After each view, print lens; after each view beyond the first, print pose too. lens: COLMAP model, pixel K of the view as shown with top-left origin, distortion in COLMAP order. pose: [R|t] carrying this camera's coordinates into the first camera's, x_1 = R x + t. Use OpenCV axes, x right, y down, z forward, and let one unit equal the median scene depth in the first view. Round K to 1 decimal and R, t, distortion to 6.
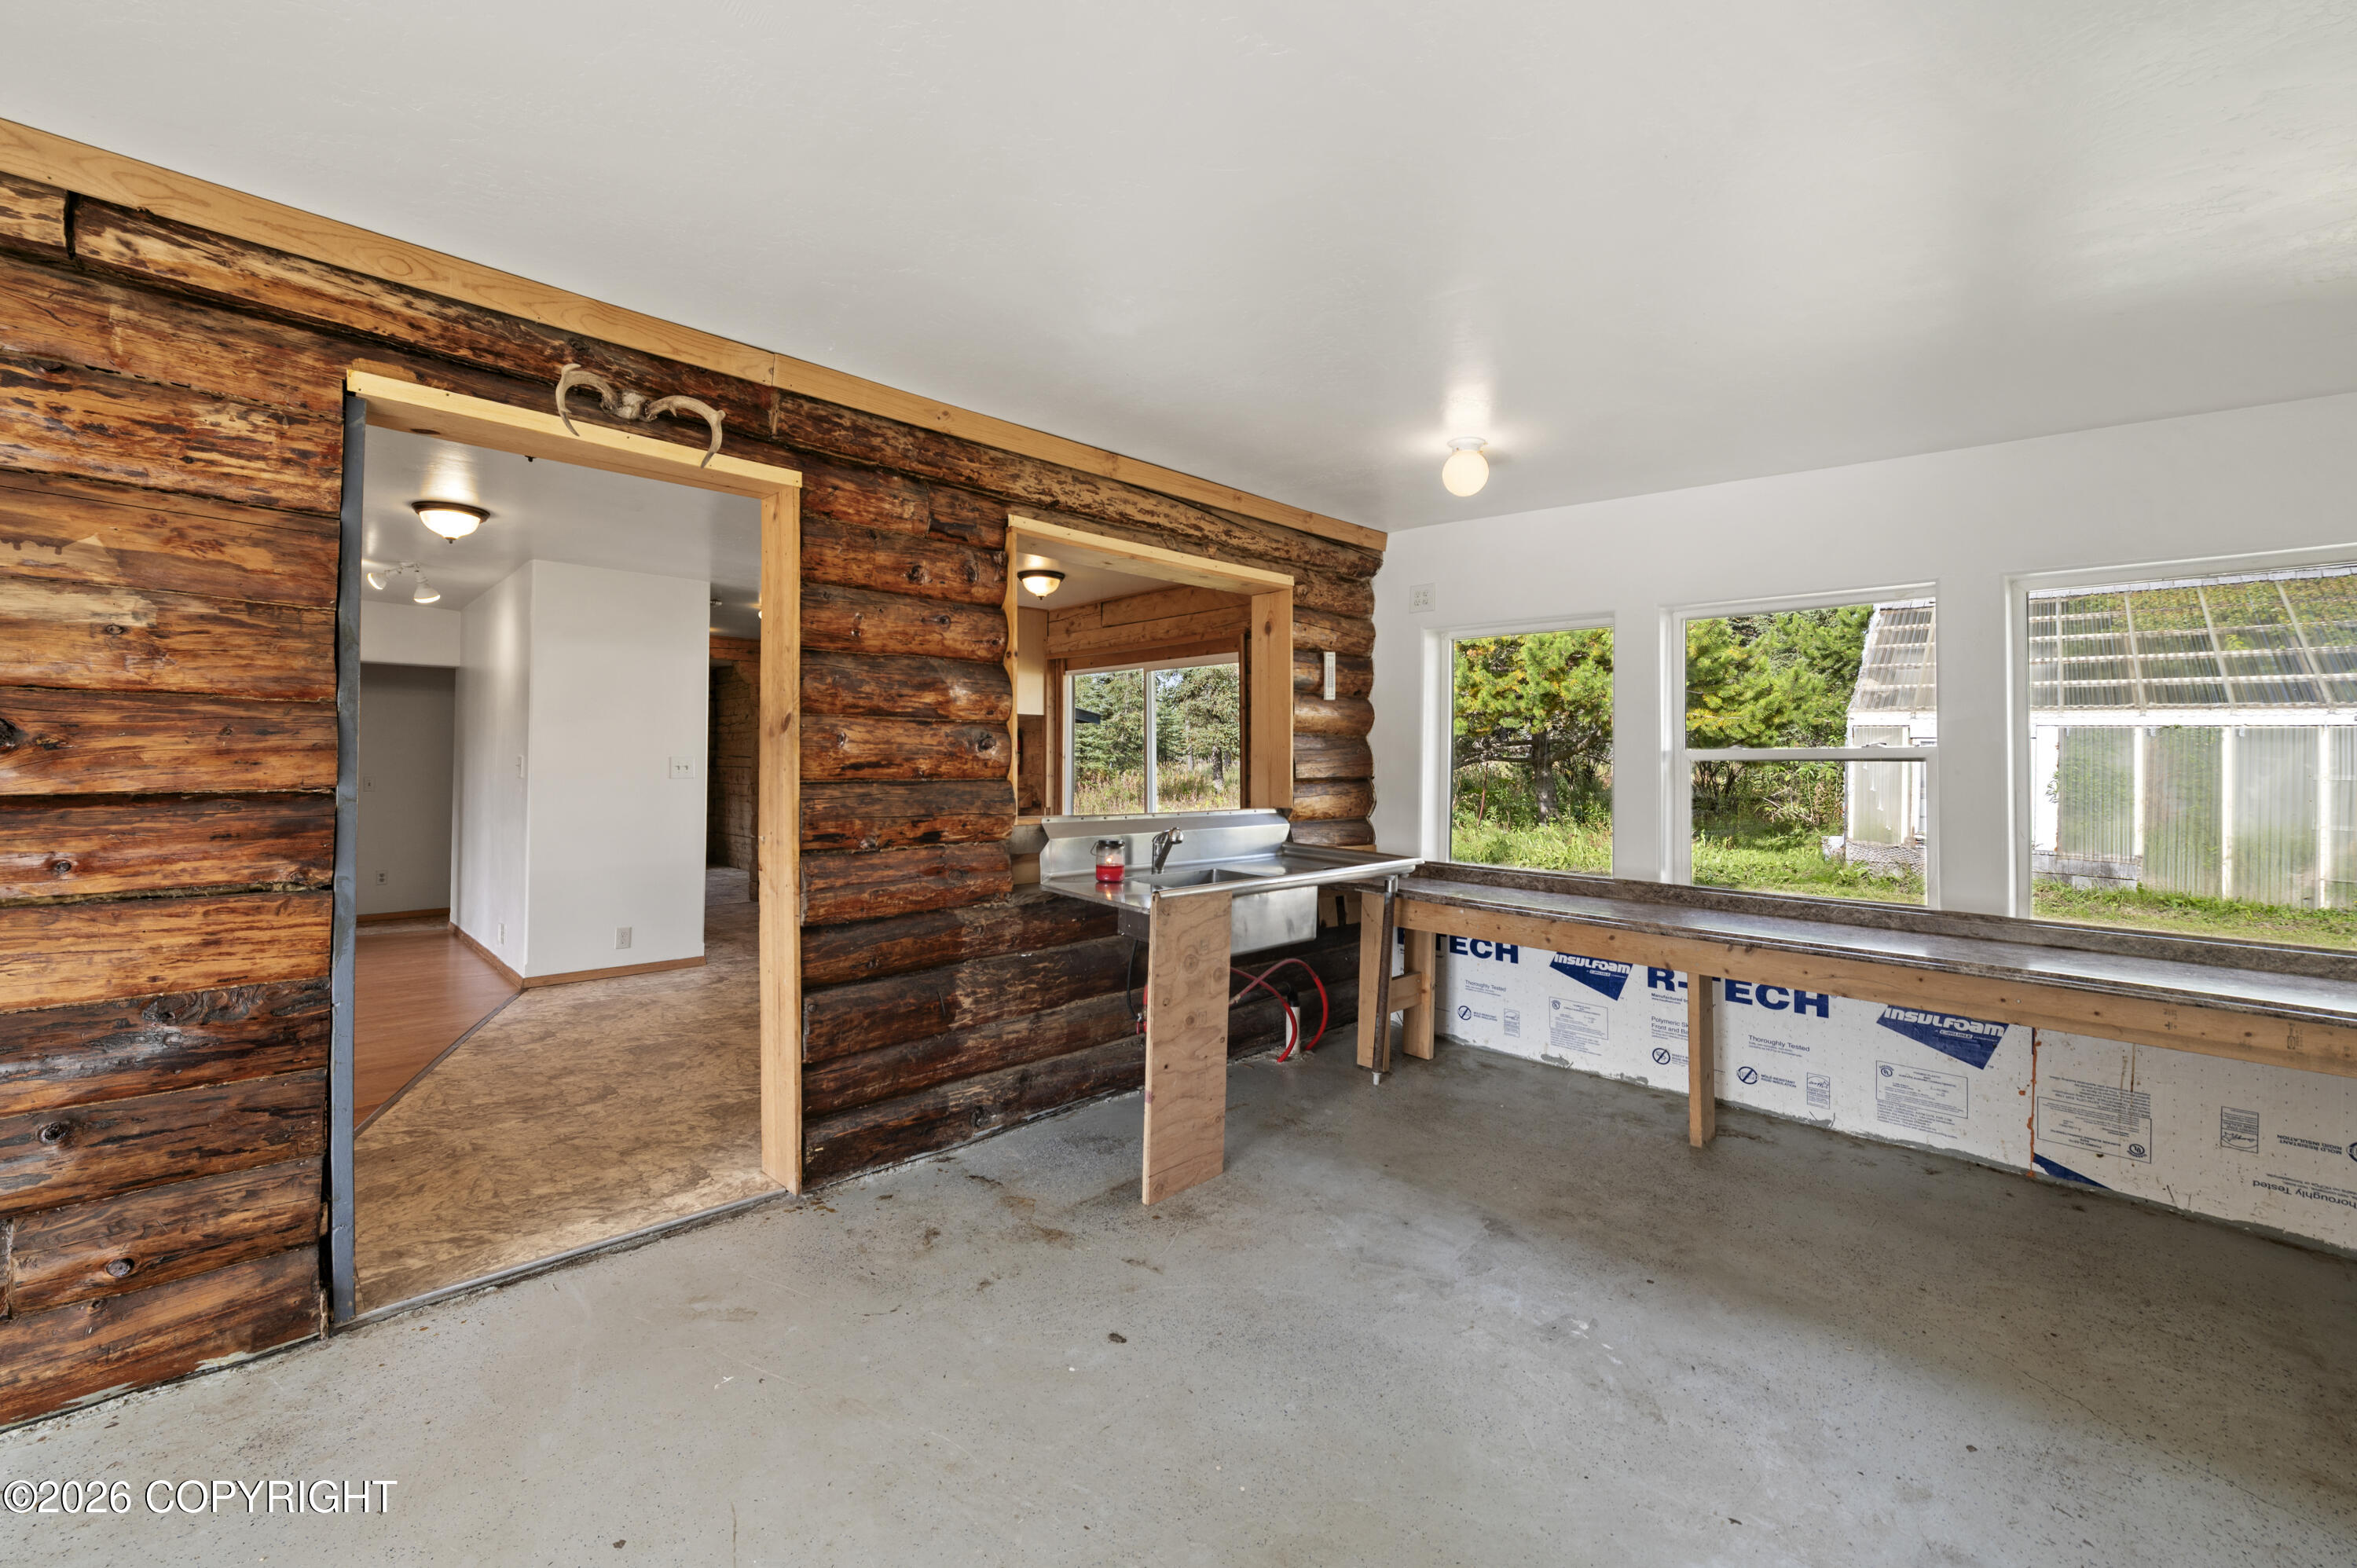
lens RADIAL K [[941.4, 0, 1162.7], [0, 941.4, 761.0], [0, 0, 1]] dist [-0.006708, -0.000710]
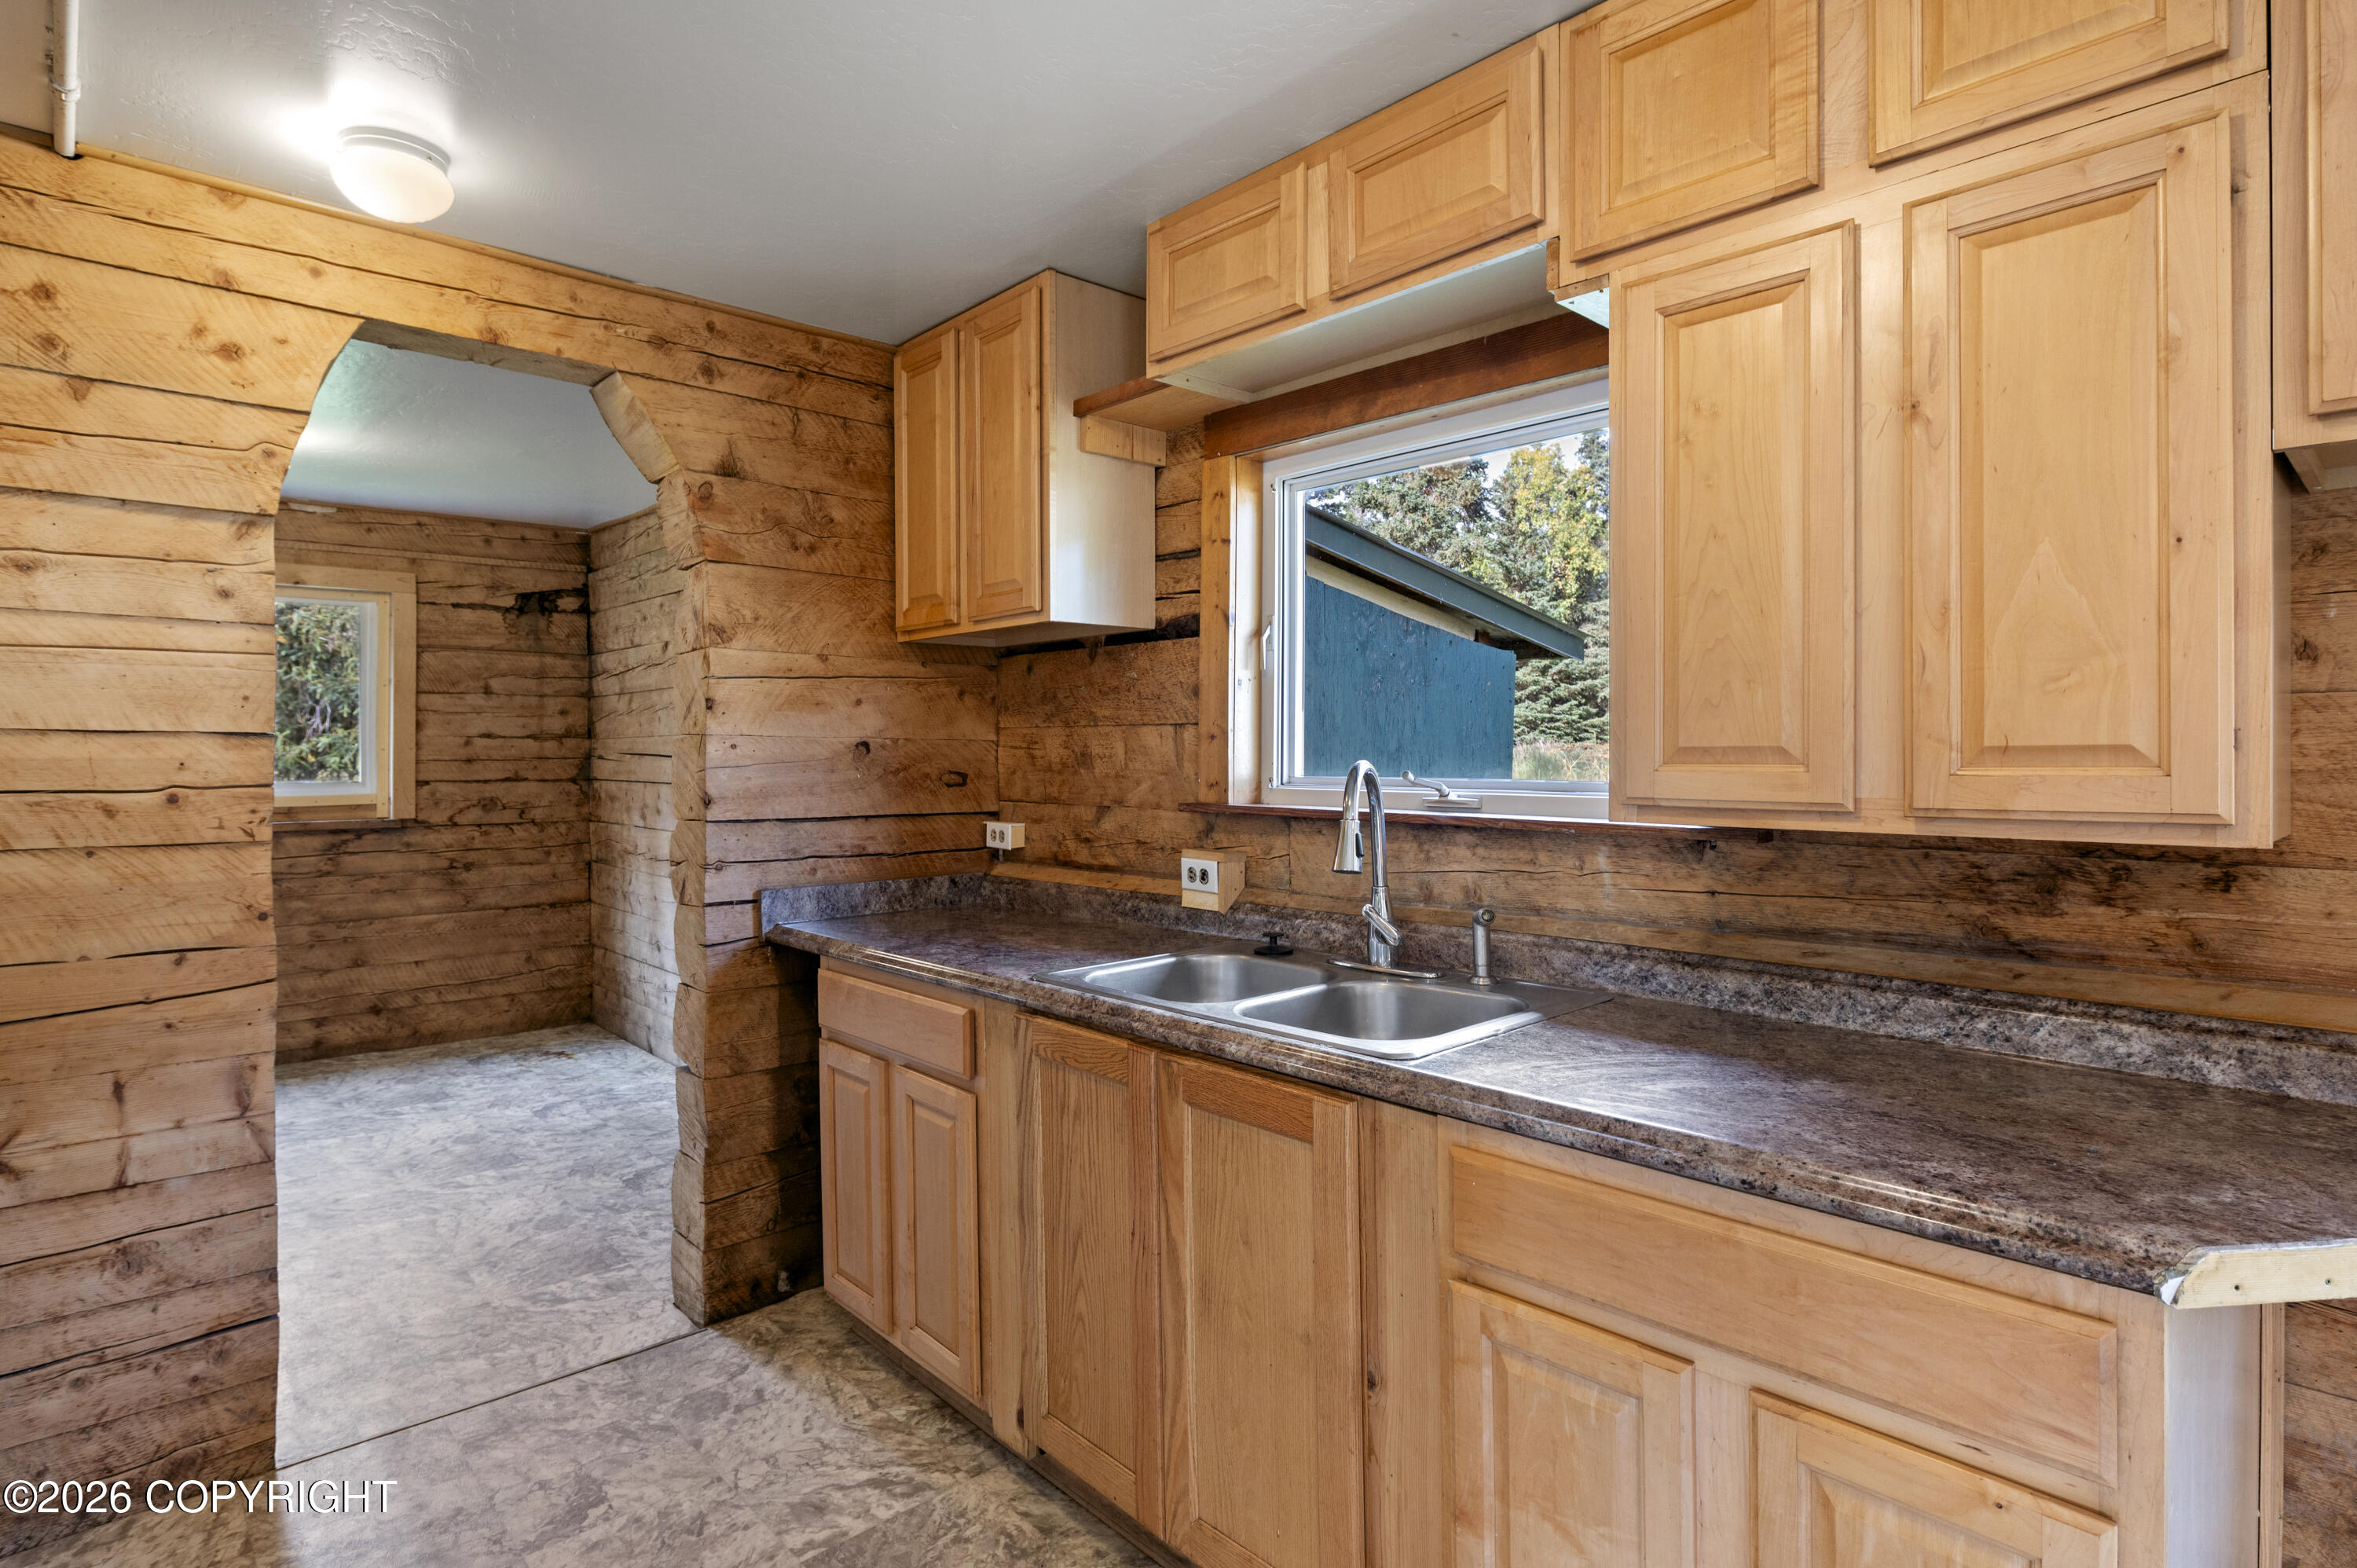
lens RADIAL K [[1206.9, 0, 1172.9], [0, 1206.9, 762.3], [0, 0, 1]] dist [-0.005293, -0.000350]
pose [[0.999673, -0.008390, -0.024147, -0.850553], [0.008620, 0.999918, 0.009459, -0.017206], [0.024066, -0.009664, 0.999664, 1.951657]]
